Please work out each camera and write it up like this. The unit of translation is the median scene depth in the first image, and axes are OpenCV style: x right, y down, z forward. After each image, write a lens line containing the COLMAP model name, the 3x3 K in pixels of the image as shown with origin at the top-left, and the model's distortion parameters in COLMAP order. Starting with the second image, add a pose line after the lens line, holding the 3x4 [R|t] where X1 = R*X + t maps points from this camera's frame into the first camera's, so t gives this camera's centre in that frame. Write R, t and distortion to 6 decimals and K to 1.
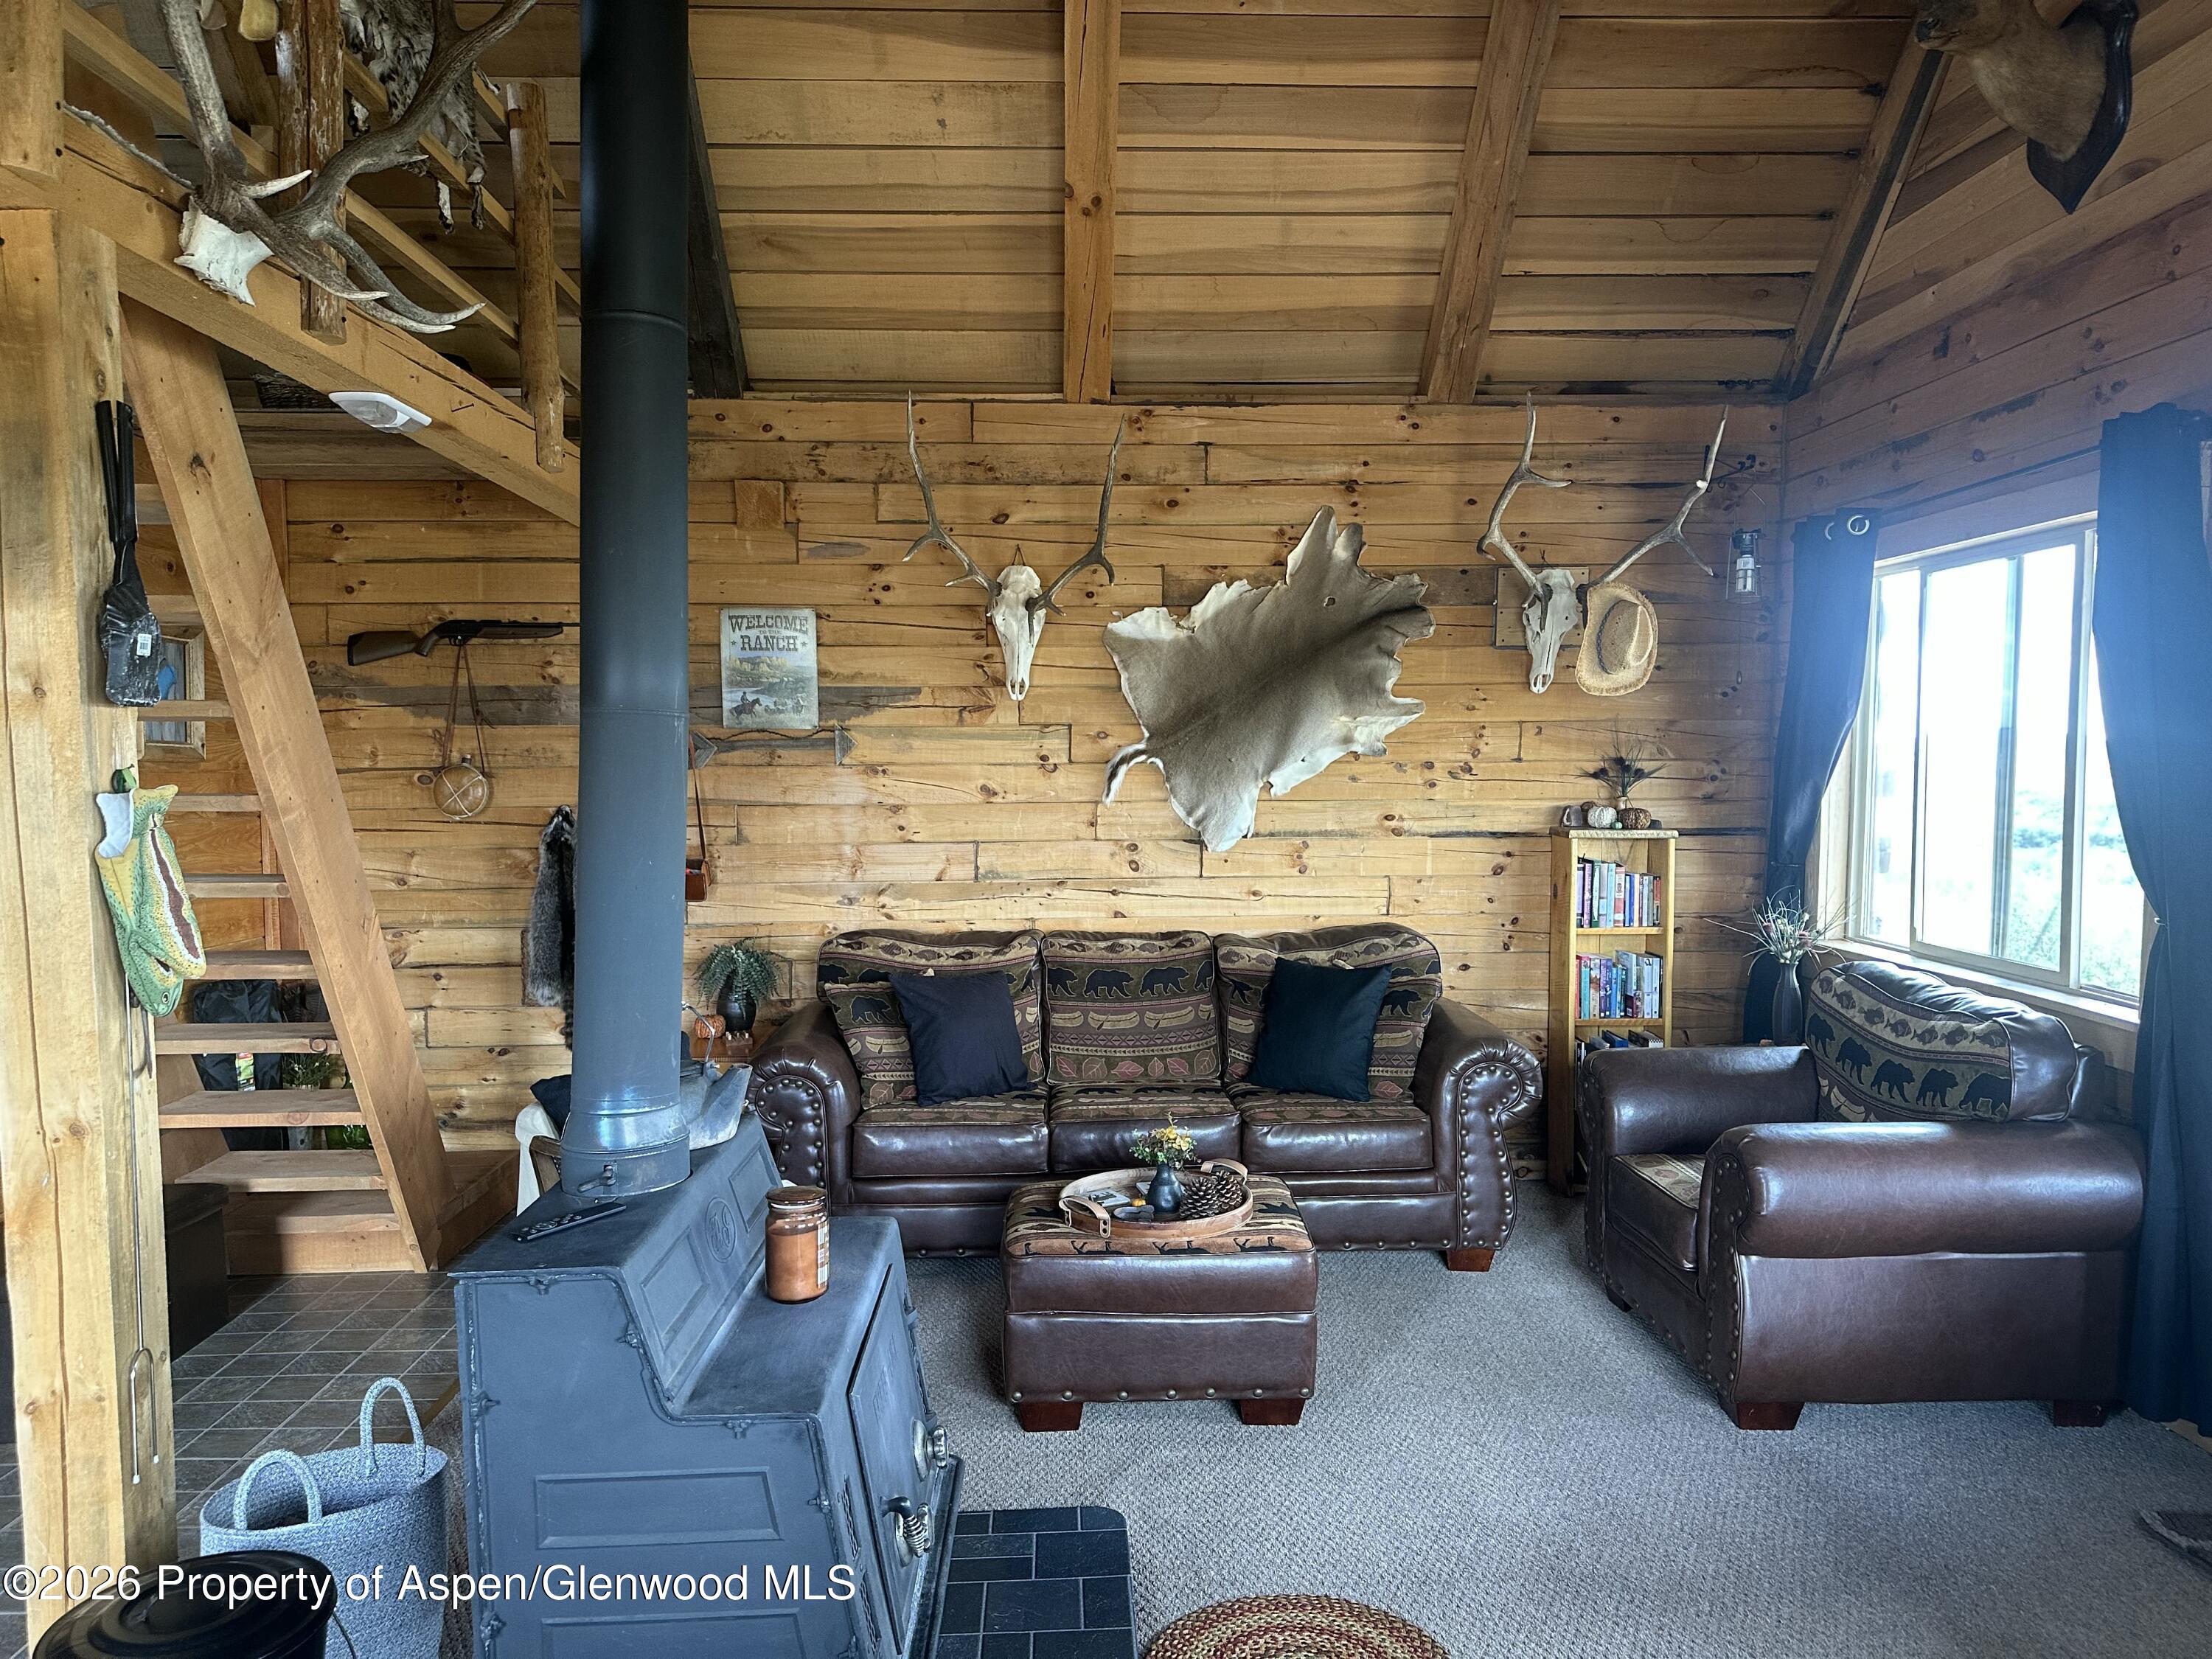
lens RADIAL K [[1535.8, 0, 1098.9], [0, 1535.8, 835.5], [0, 0, 1]] dist [0.025237, -0.024785]
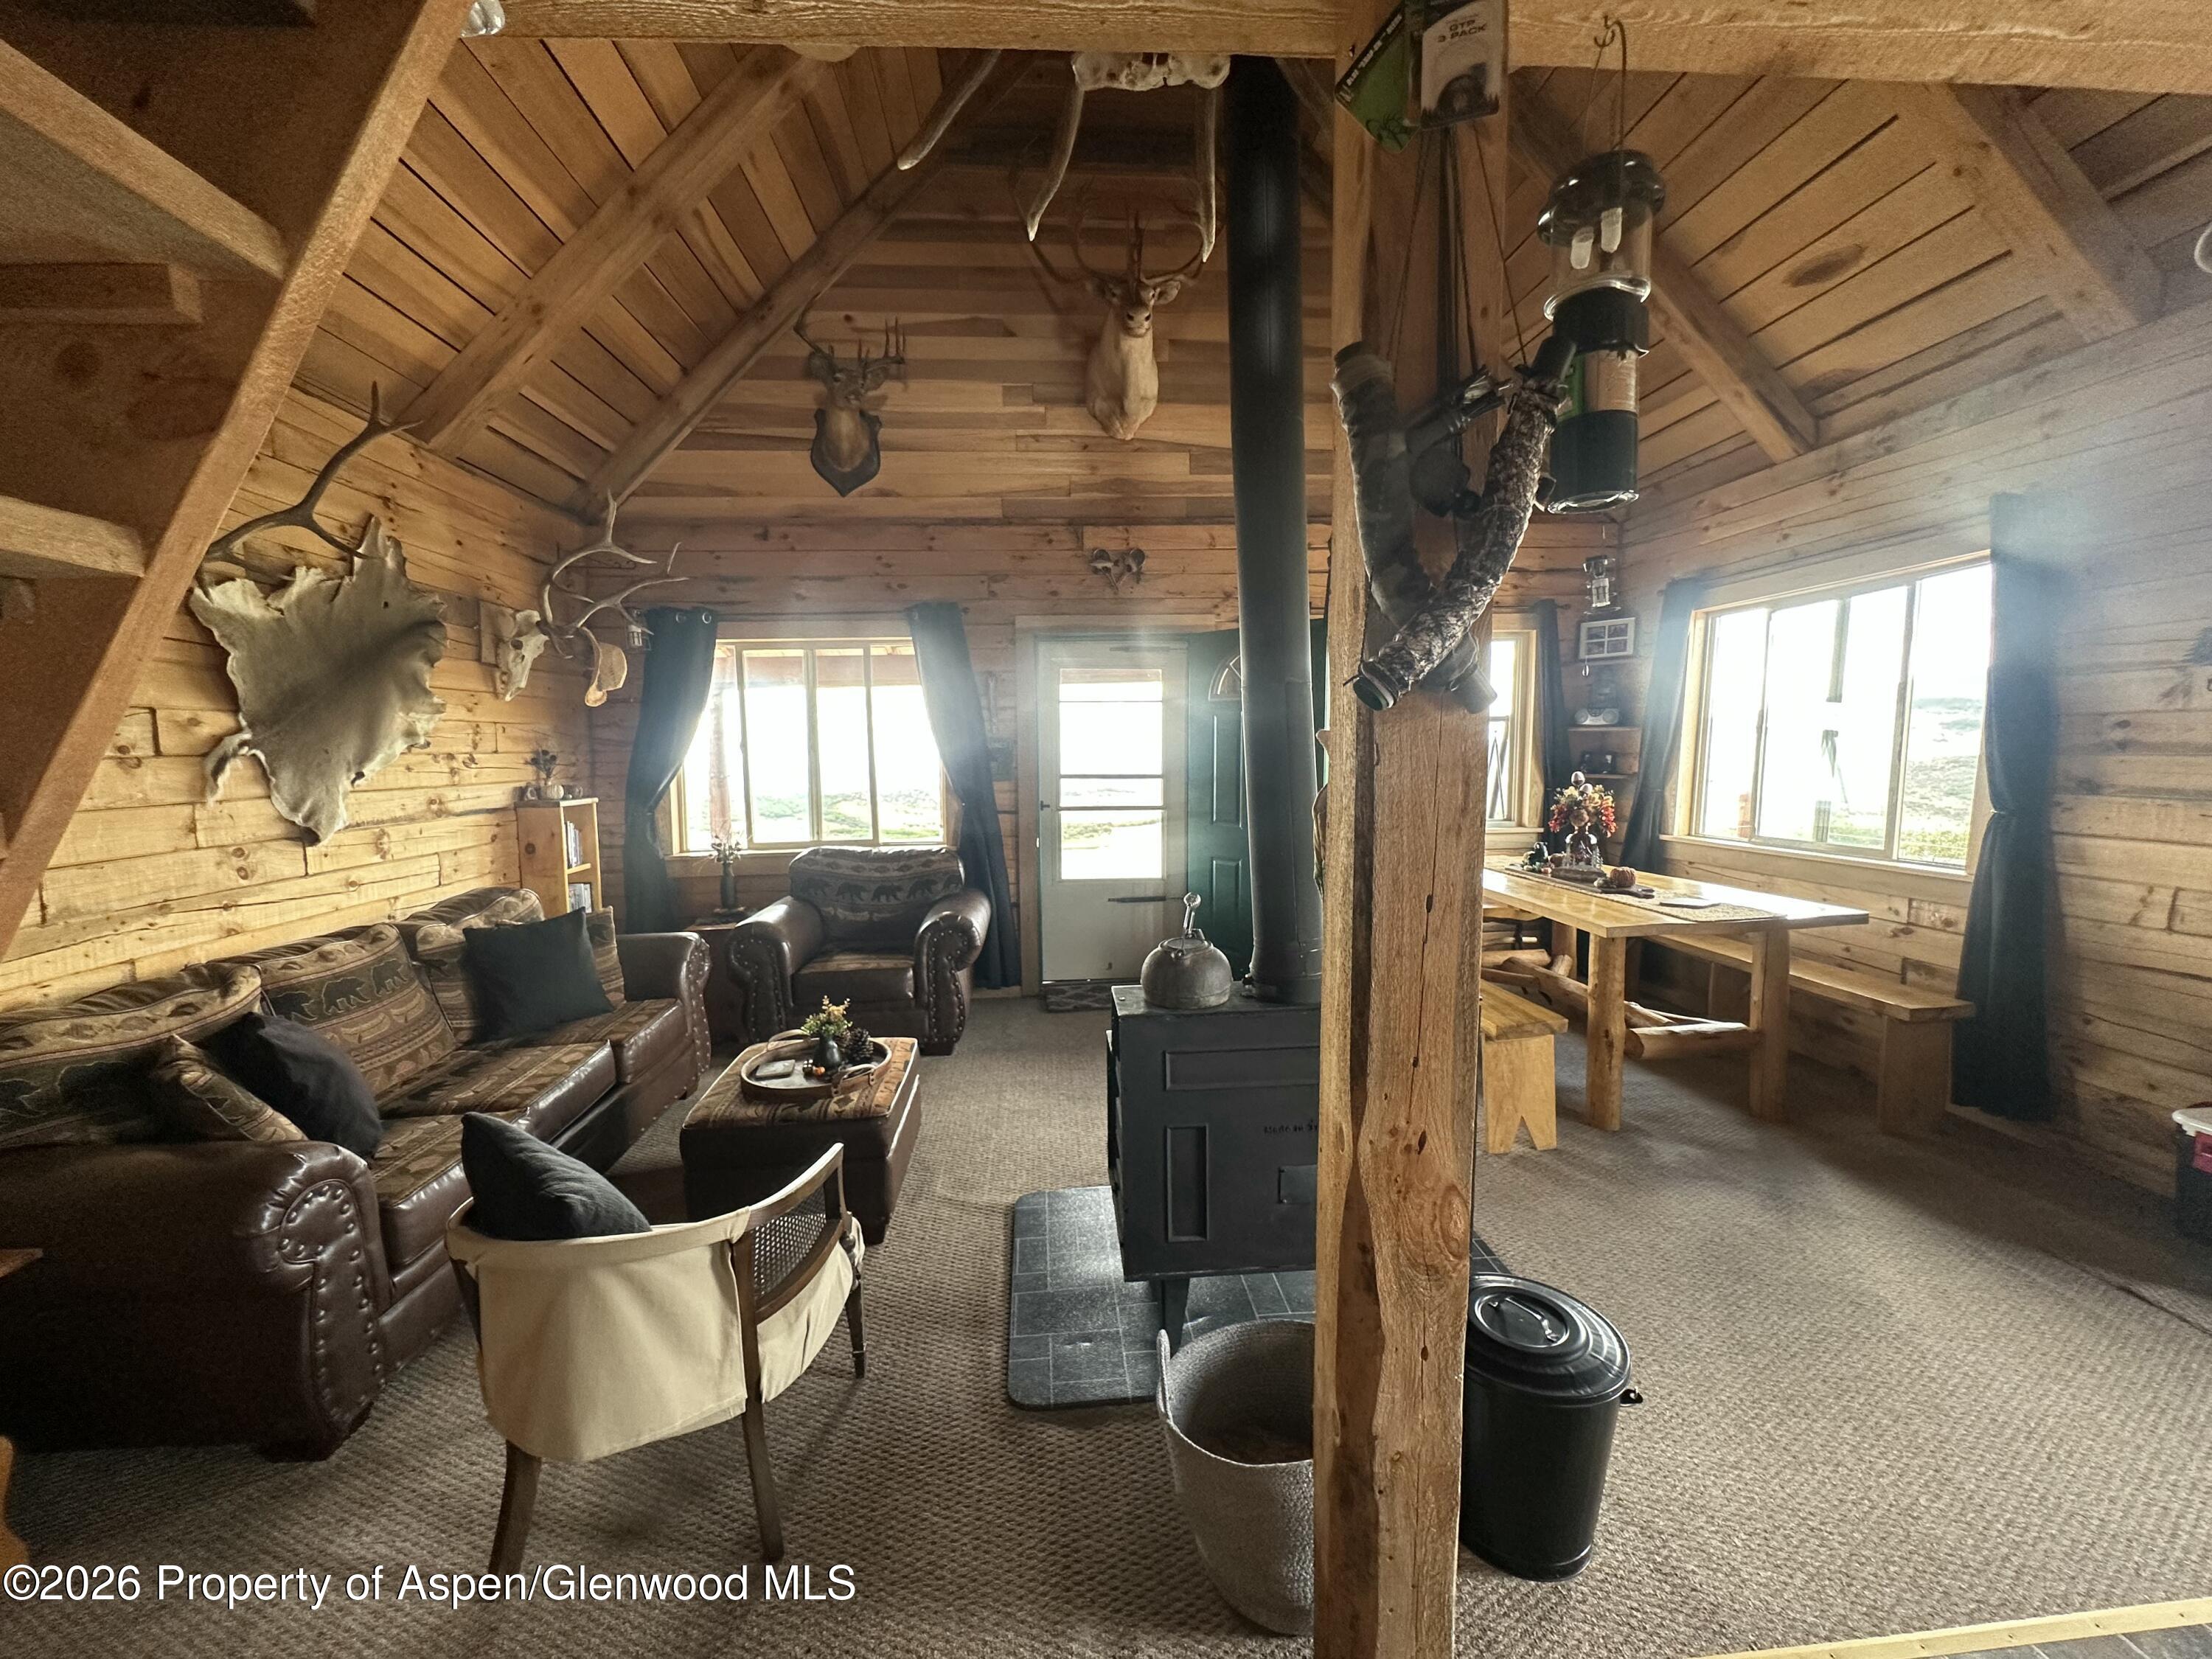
lens RADIAL K [[874.8, 0, 1105.2], [0, 874.8, 822.7], [0, 0, 1]] dist [-0.010043, 0.000141]
pose [[-0.057013, -0.081748, 0.995021, -0.500130], [0.076974, 0.993316, 0.086019, -0.013674], [-0.995402, 0.081495, -0.050339, 0.539104]]
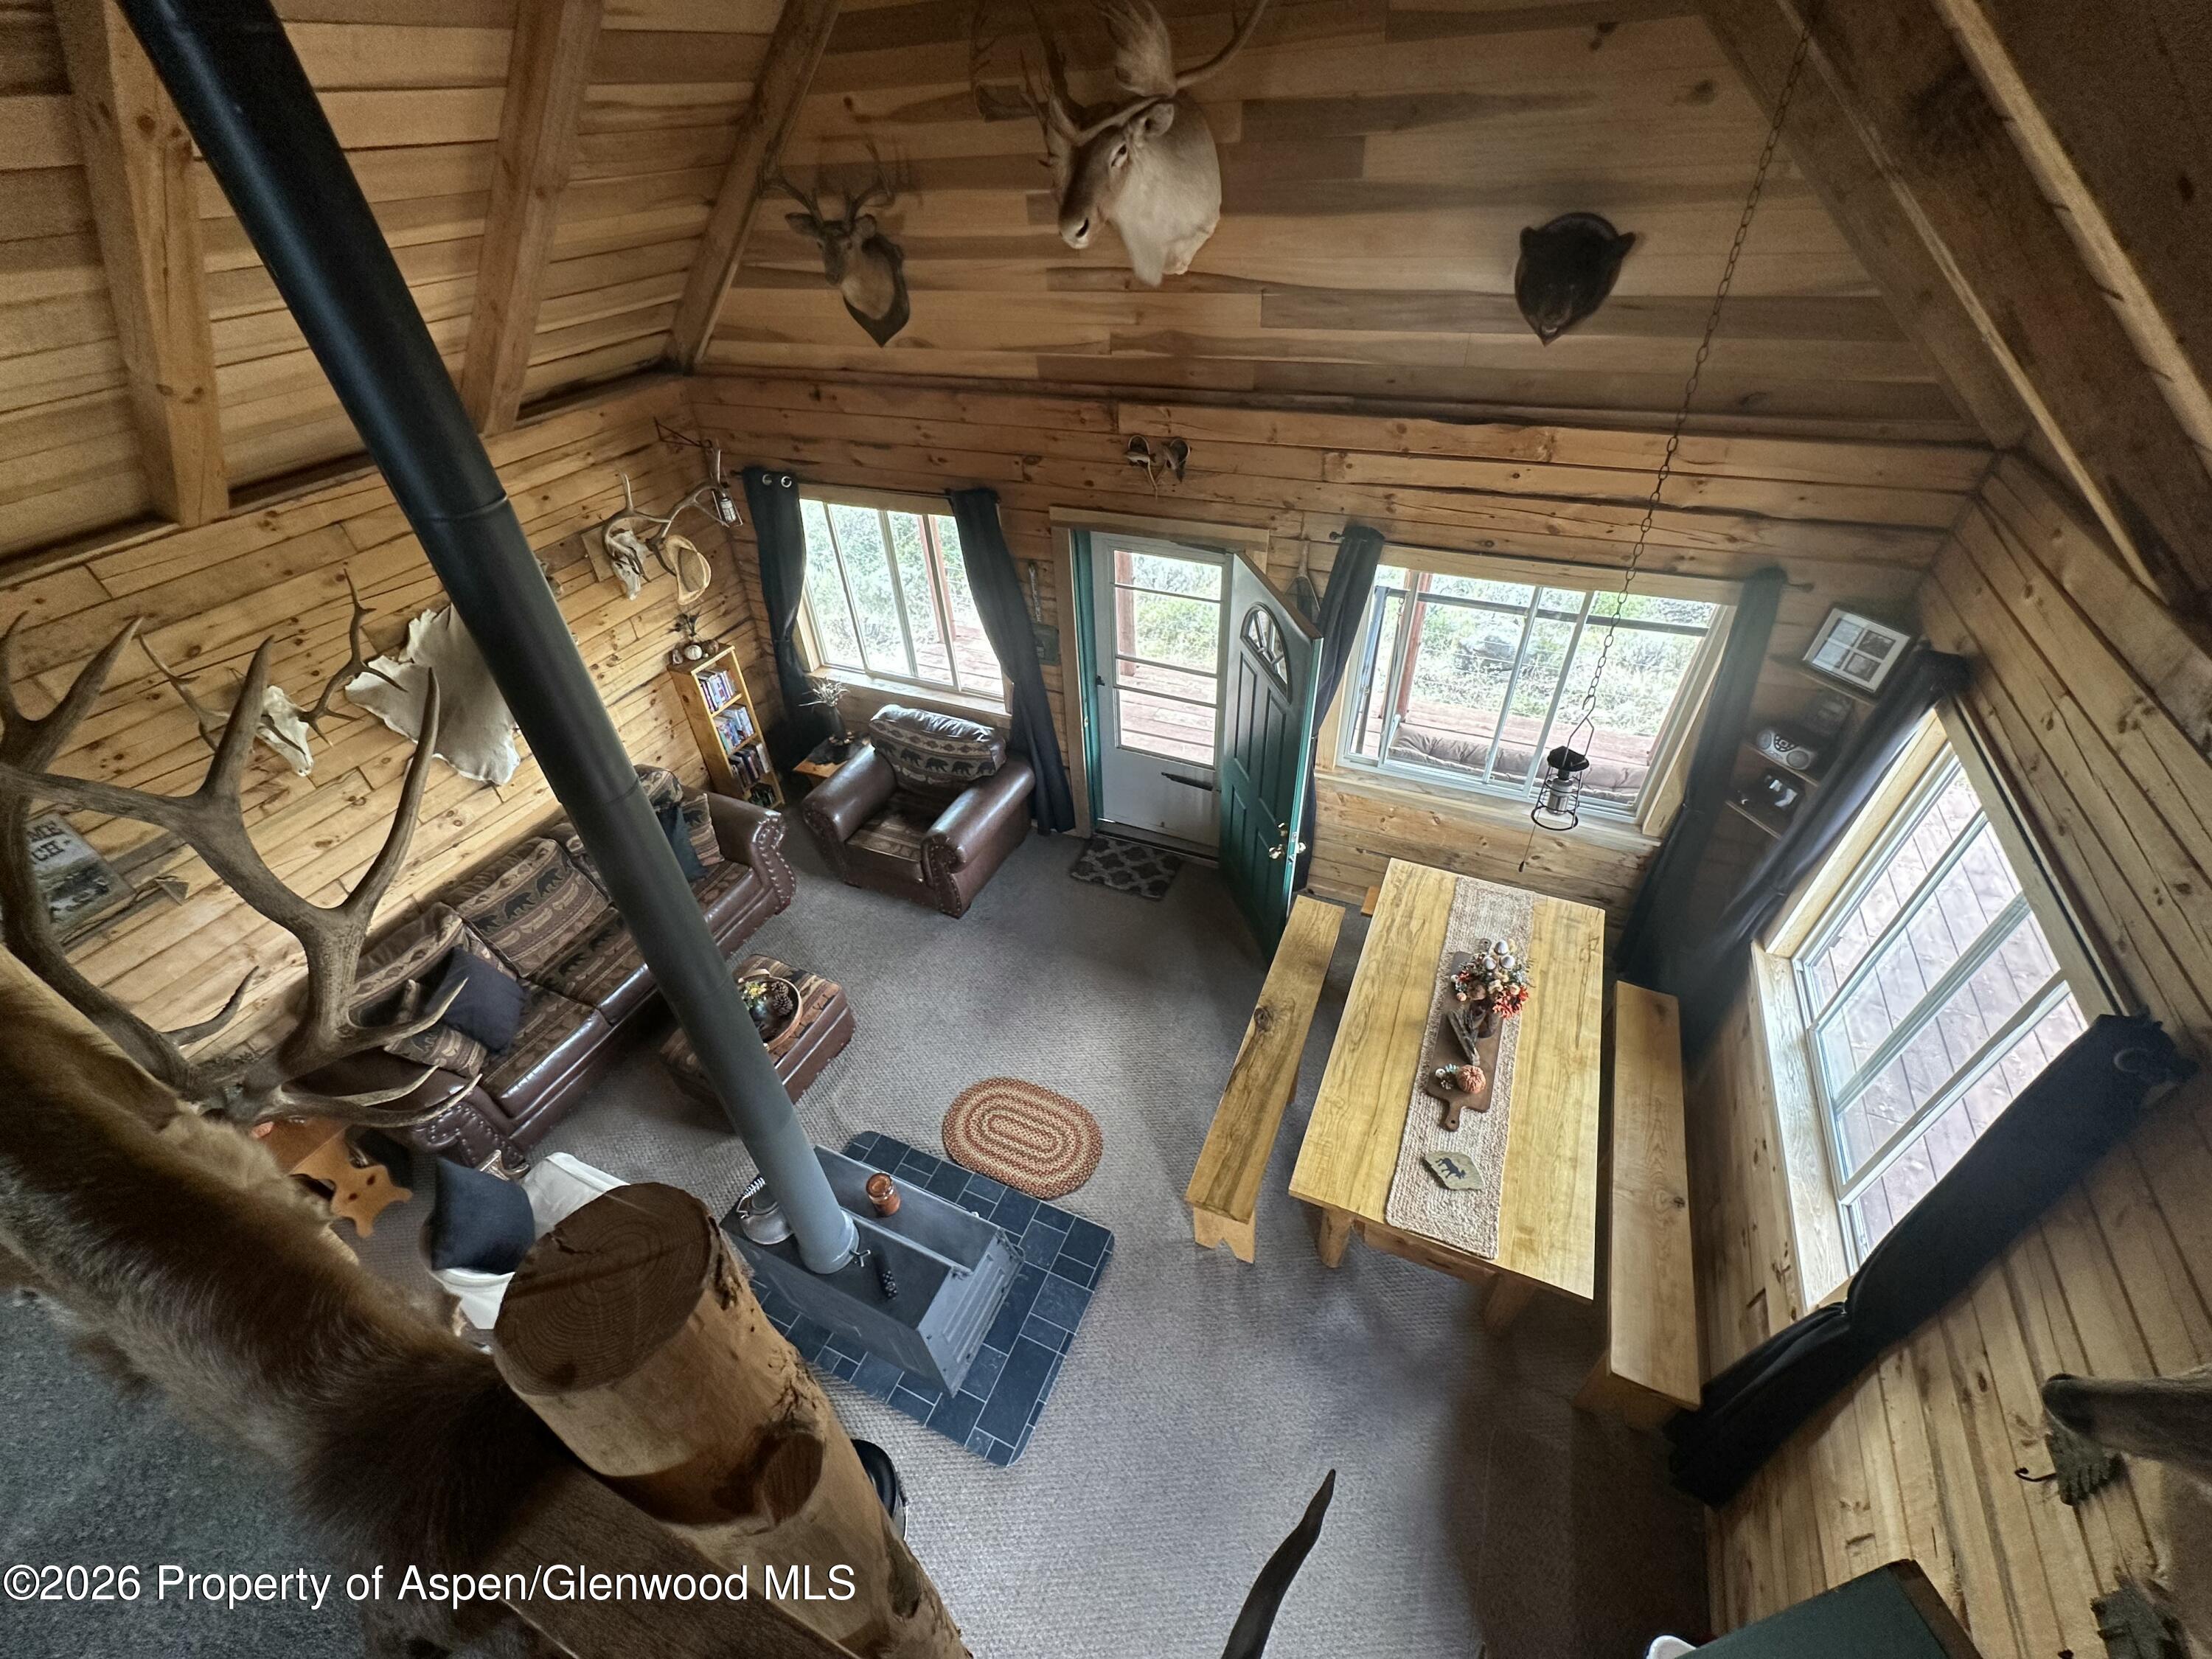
lens RADIAL K [[874.8, 0, 1109.4], [0, 874.8, 825.8], [0, 0, 1]] dist [-0.010043, 0.000141]
pose [[0.432993, -0.578713, 0.691092, -0.282795], [0.097281, 0.792213, 0.602441, -0.417719], [-0.896132, -0.193623, 0.399321, 0.122384]]
